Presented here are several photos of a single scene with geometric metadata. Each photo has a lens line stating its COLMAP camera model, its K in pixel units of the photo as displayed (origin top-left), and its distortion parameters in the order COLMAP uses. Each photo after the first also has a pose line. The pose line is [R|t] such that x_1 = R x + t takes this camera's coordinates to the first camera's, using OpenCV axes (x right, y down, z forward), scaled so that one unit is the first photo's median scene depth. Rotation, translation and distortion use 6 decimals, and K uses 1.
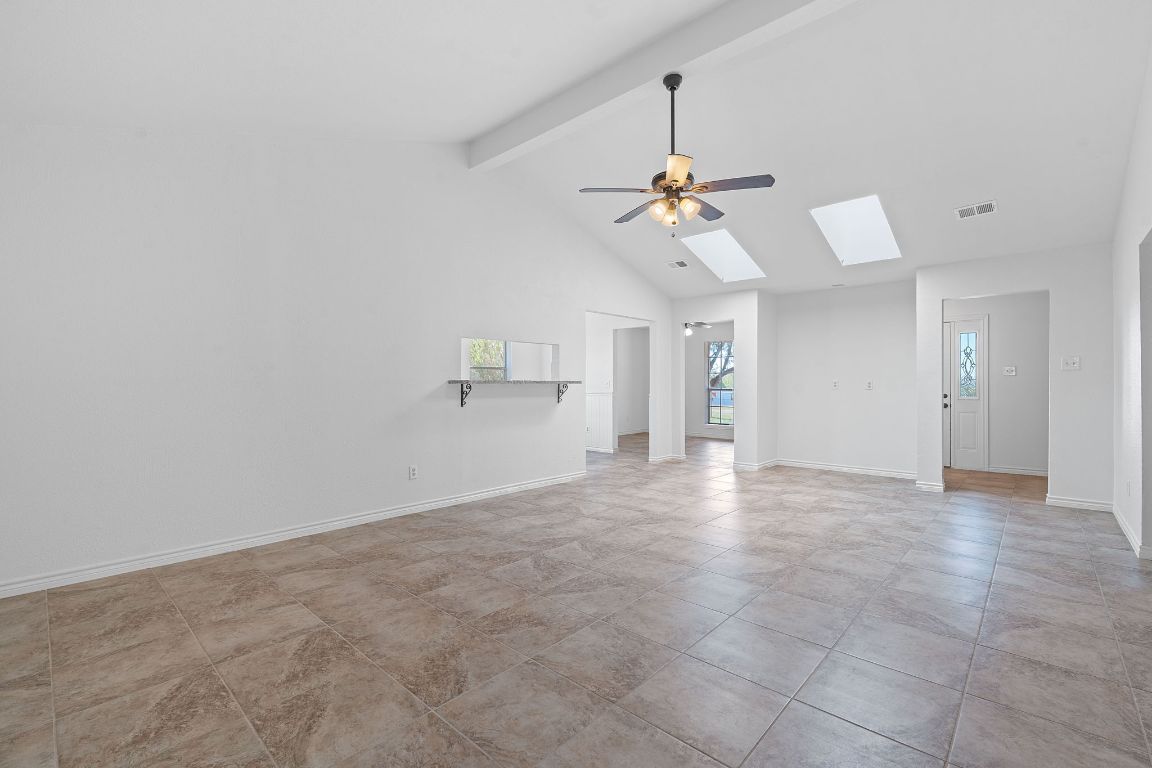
lens RADIAL K [[492.8, 0, 576.0], [0, 492.8, 384.0], [0, 0, 1]] dist [-0.000401, 0.000407]
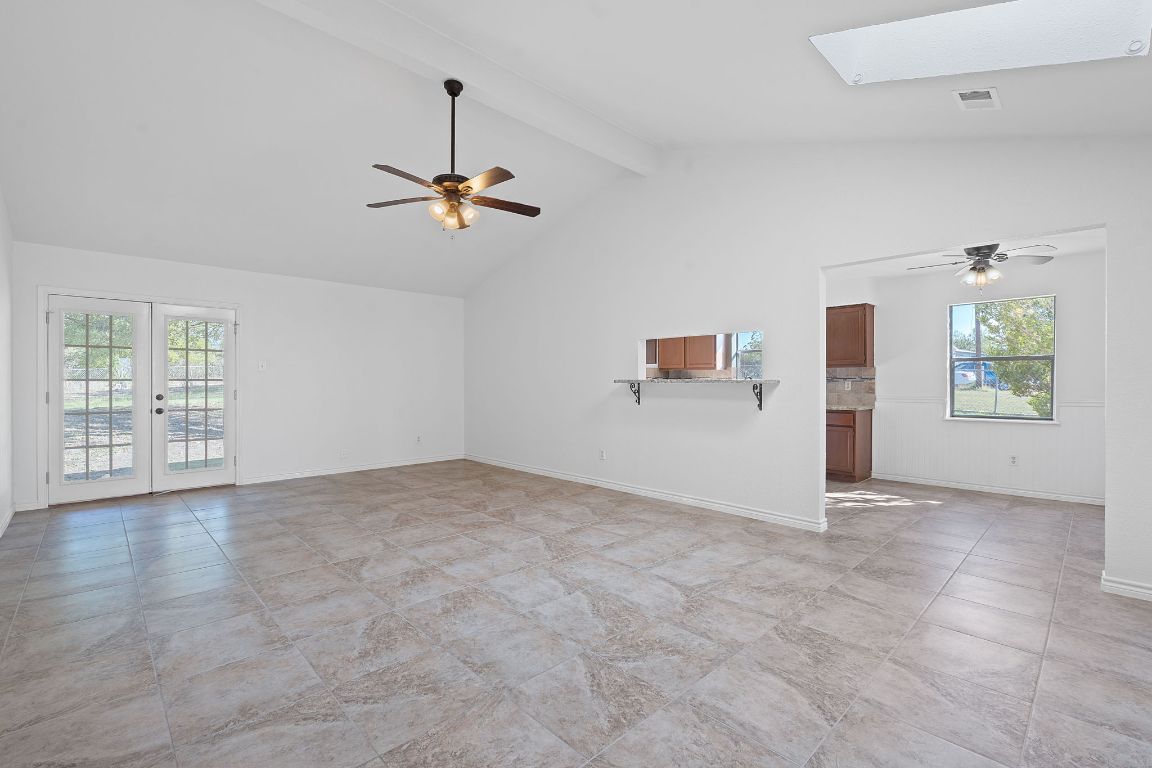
lens RADIAL K [[507.3, 0, 577.6], [0, 507.3, 376.3], [0, 0, 1]] dist [-0.001259, 0.000781]
pose [[-0.050884, -0.009715, -0.998657, 1.187604], [-0.005638, 0.999940, -0.009440, -0.002320], [0.998689, 0.005150, -0.050935, 1.264105]]
